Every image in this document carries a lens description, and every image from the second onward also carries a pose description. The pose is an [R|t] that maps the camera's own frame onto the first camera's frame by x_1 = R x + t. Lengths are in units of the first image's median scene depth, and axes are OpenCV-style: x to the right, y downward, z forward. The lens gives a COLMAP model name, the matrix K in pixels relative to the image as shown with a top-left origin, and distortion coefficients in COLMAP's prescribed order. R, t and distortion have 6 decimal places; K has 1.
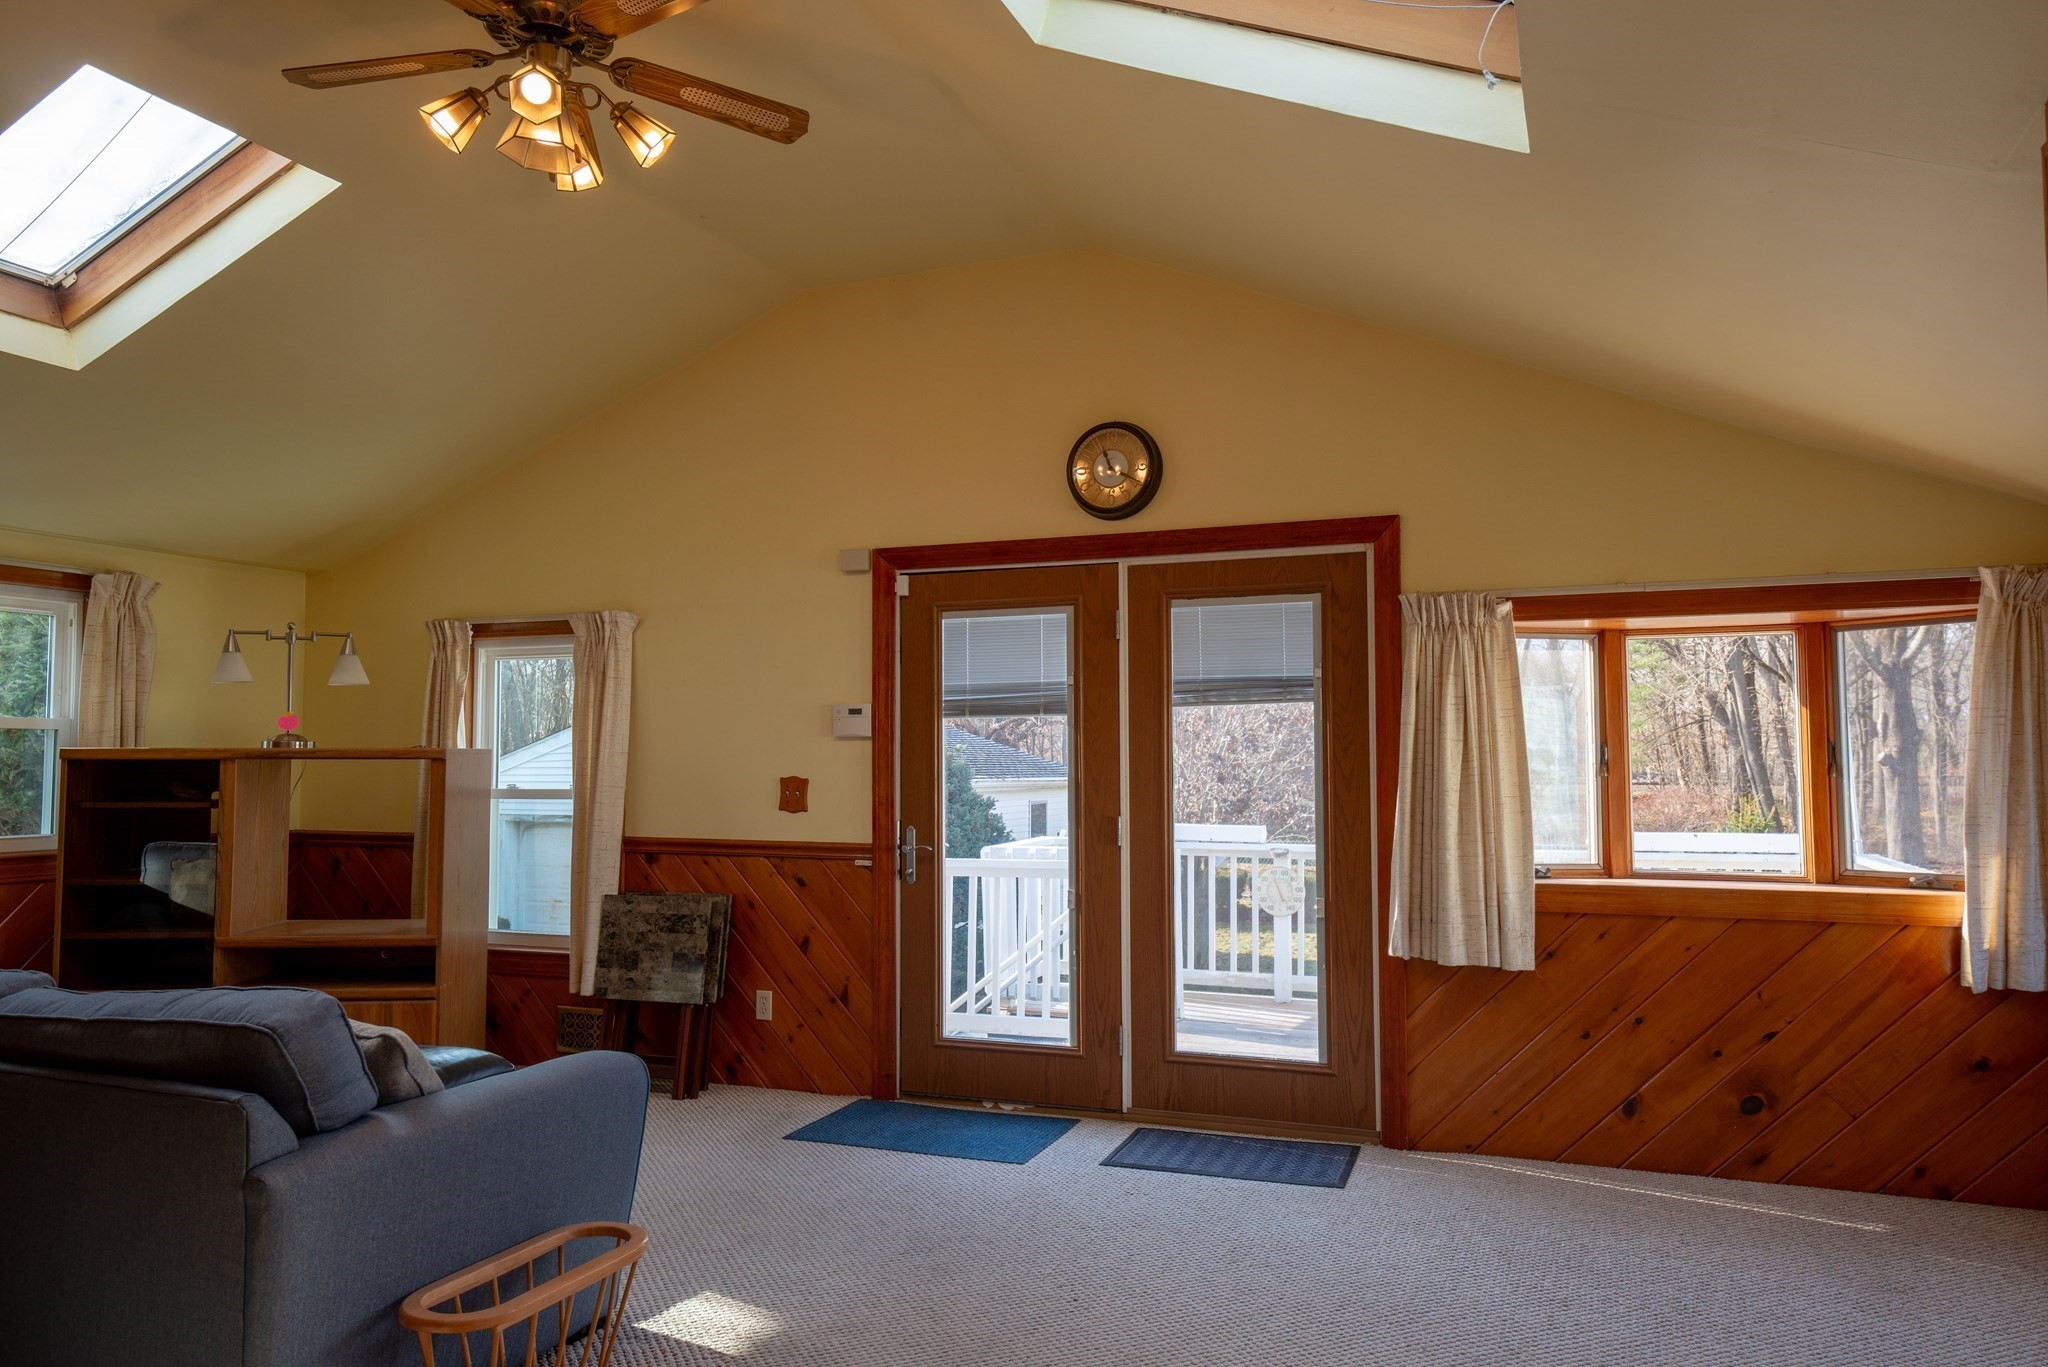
lens RADIAL K [[1382.2, 0, 1026.5], [0, 1382.2, 674.9], [0, 0, 1]] dist [-0.010071, -0.006061]
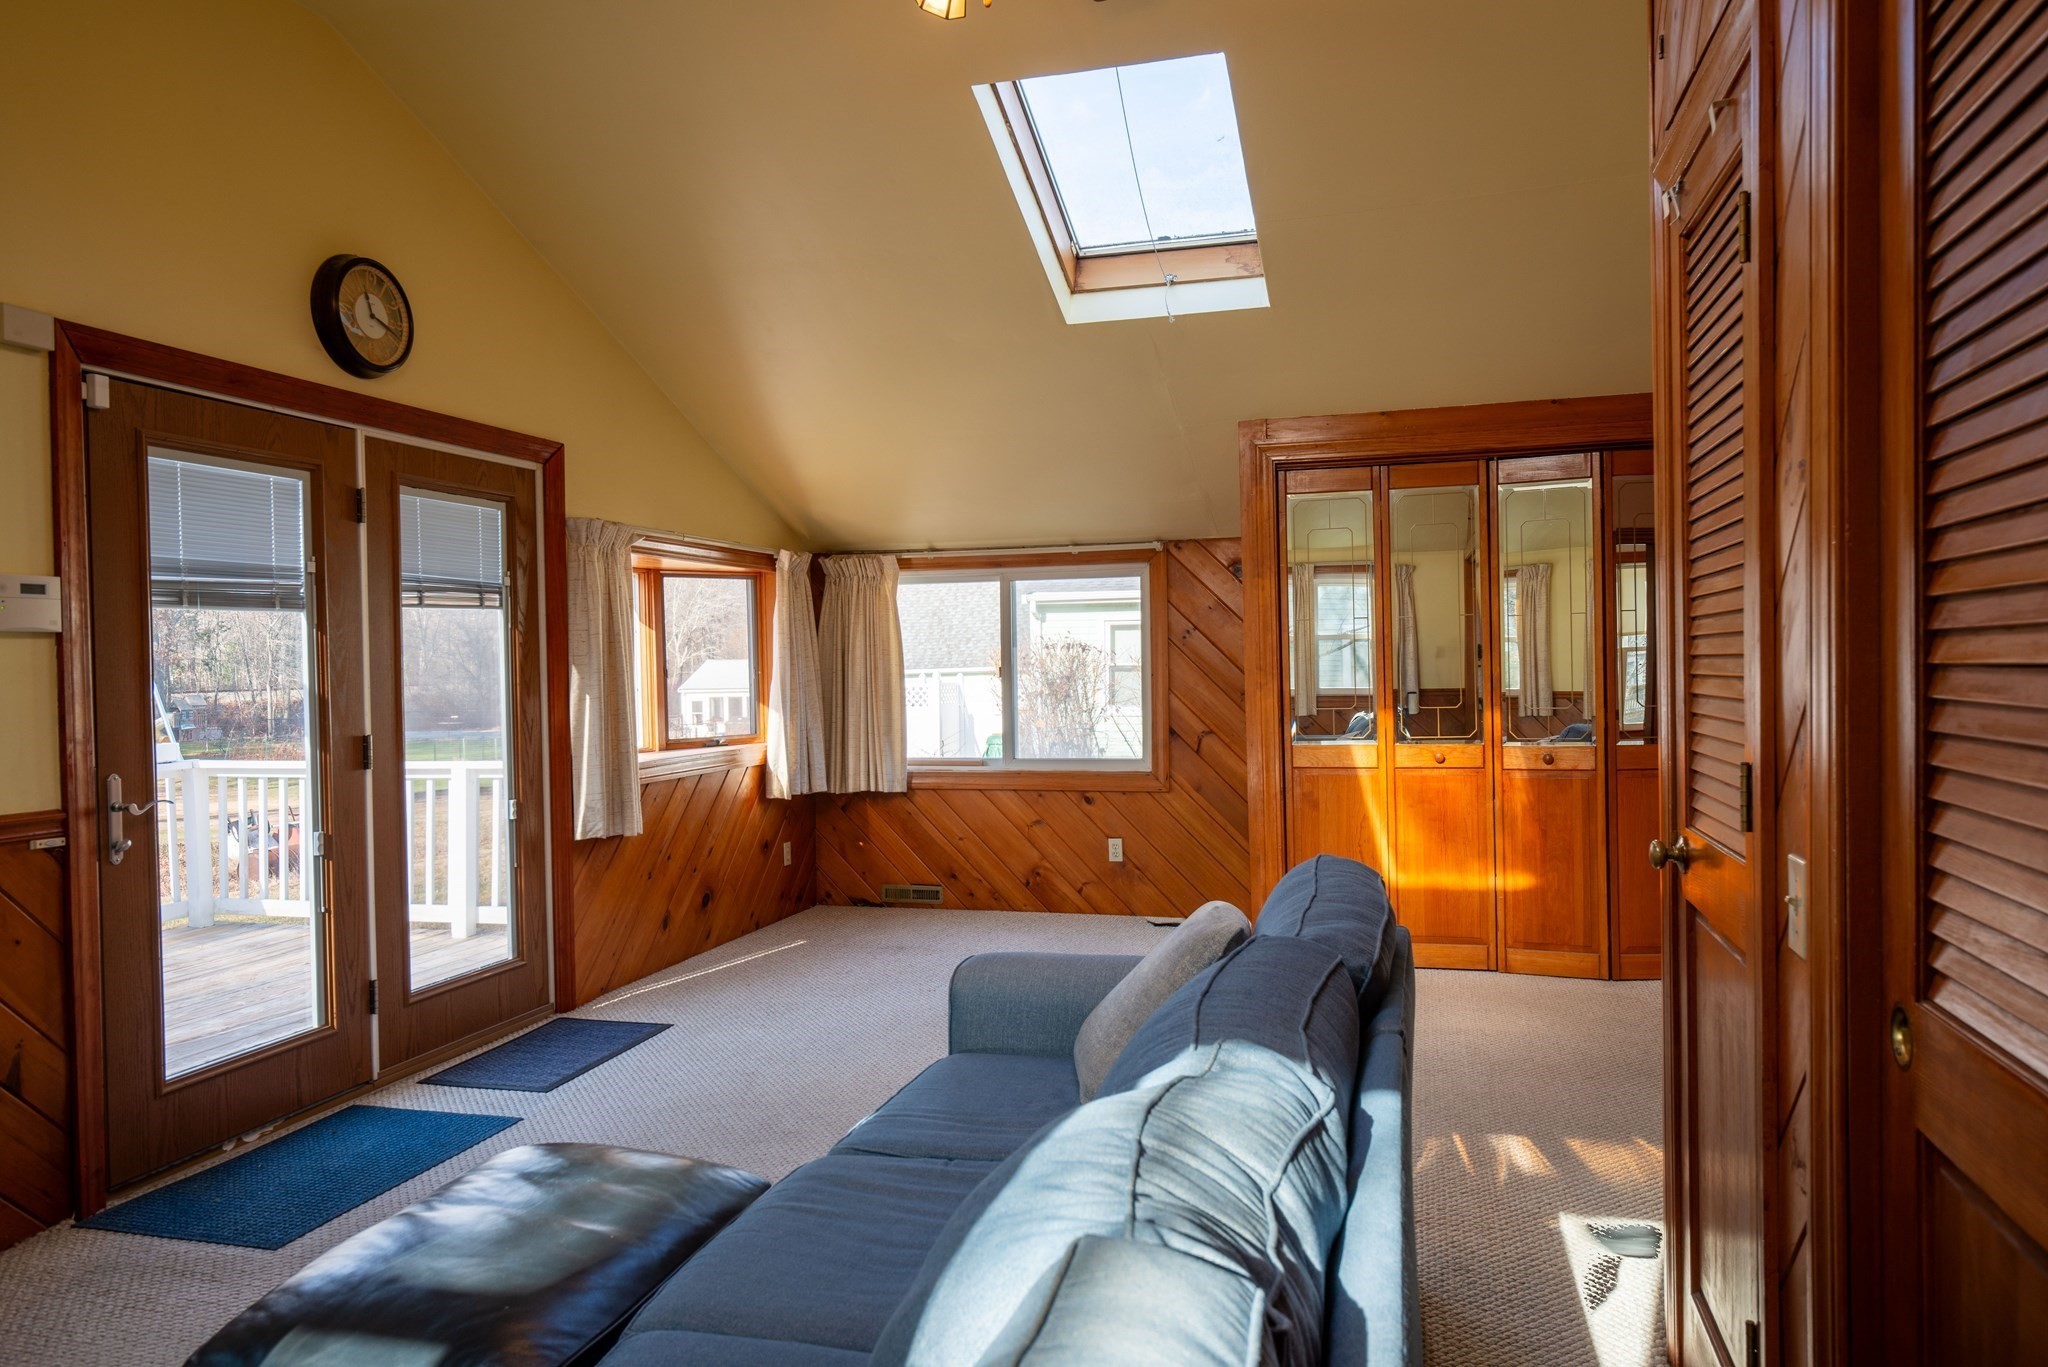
lens RADIAL K [[1382.2, 0, 1026.2], [0, 1382.2, 683.8], [0, 0, 1]] dist [-0.010071, -0.006061]
pose [[-0.114791, -0.011611, 0.993322, -0.793177], [-0.042463, 0.999075, 0.006771, 0.047707], [-0.992482, -0.041403, -0.115178, 0.686283]]
